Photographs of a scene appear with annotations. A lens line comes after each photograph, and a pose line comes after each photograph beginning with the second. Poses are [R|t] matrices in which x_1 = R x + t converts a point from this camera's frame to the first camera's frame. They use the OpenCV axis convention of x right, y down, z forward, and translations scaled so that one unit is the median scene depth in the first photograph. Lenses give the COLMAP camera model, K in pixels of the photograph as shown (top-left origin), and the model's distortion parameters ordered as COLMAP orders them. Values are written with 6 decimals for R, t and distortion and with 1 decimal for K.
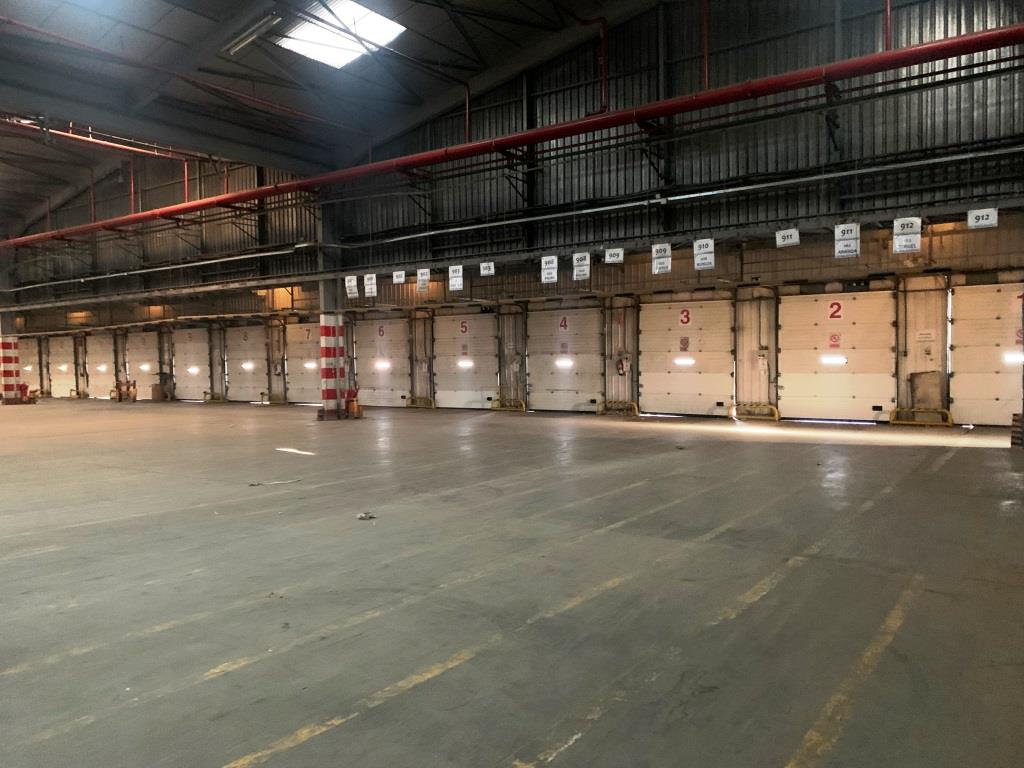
lens RADIAL K [[773.4, 0, 512.0], [0, 773.4, 384.0], [0, 0, 1]] dist [0.030295, -0.037880]
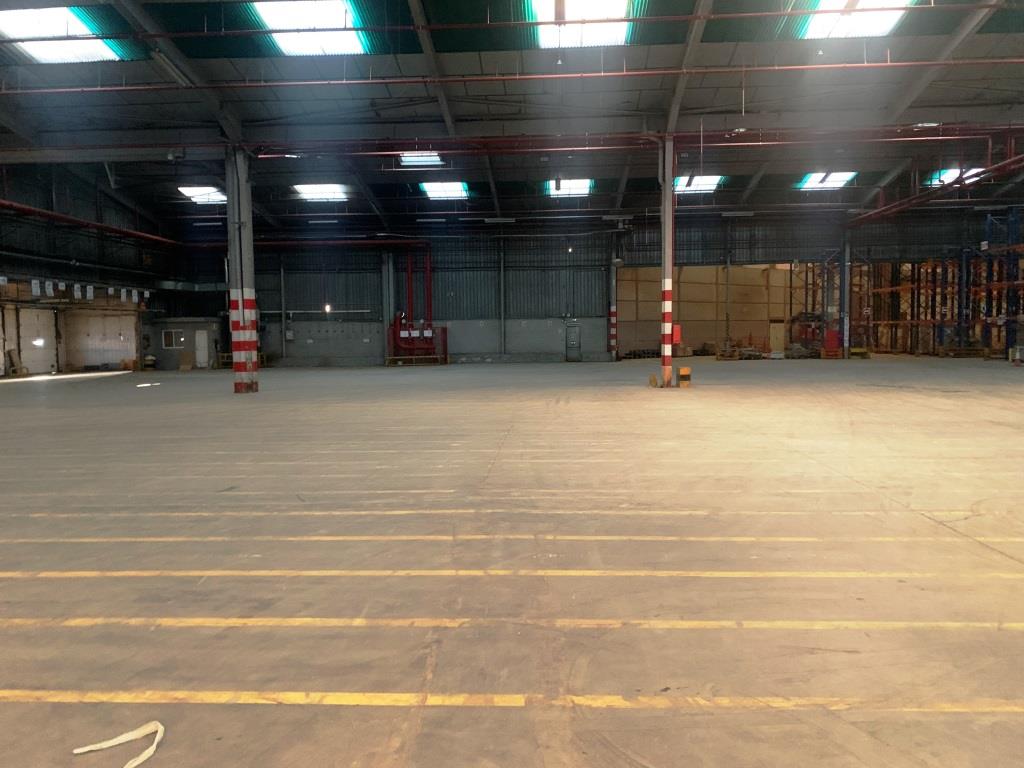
lens RADIAL K [[784.3, 0, 512.0], [0, 784.3, 384.0], [0, 0, 1]] dist [0.022156, -0.002702]
pose [[-0.537545, -0.032260, 0.842618, -1.684403], [0.046154, 0.996644, 0.067601, -0.004553], [-0.841971, 0.075229, -0.534252, 0.896192]]
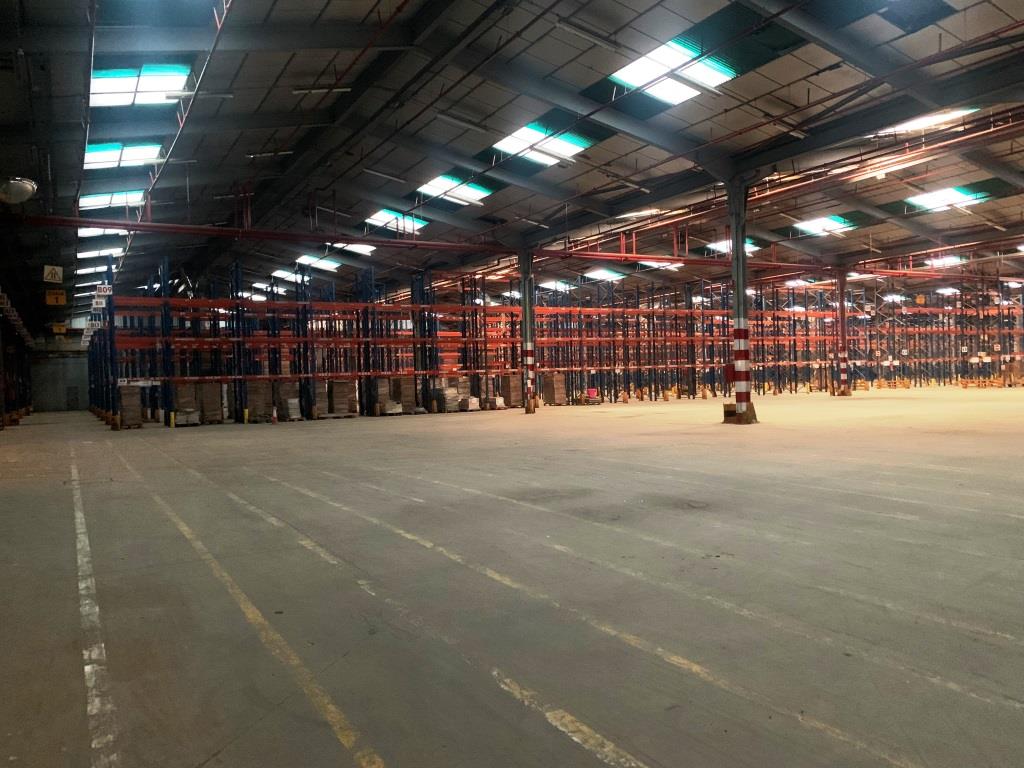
lens RADIAL K [[784.3, 0, 512.0], [0, 784.3, 384.0], [0, 0, 1]] dist [0.022156, -0.002702]
pose [[-0.430586, 0.032091, -0.901979, 0.222943], [0.009490, 0.999473, 0.031030, -0.009181], [0.902500, 0.004801, -0.430664, 0.299745]]
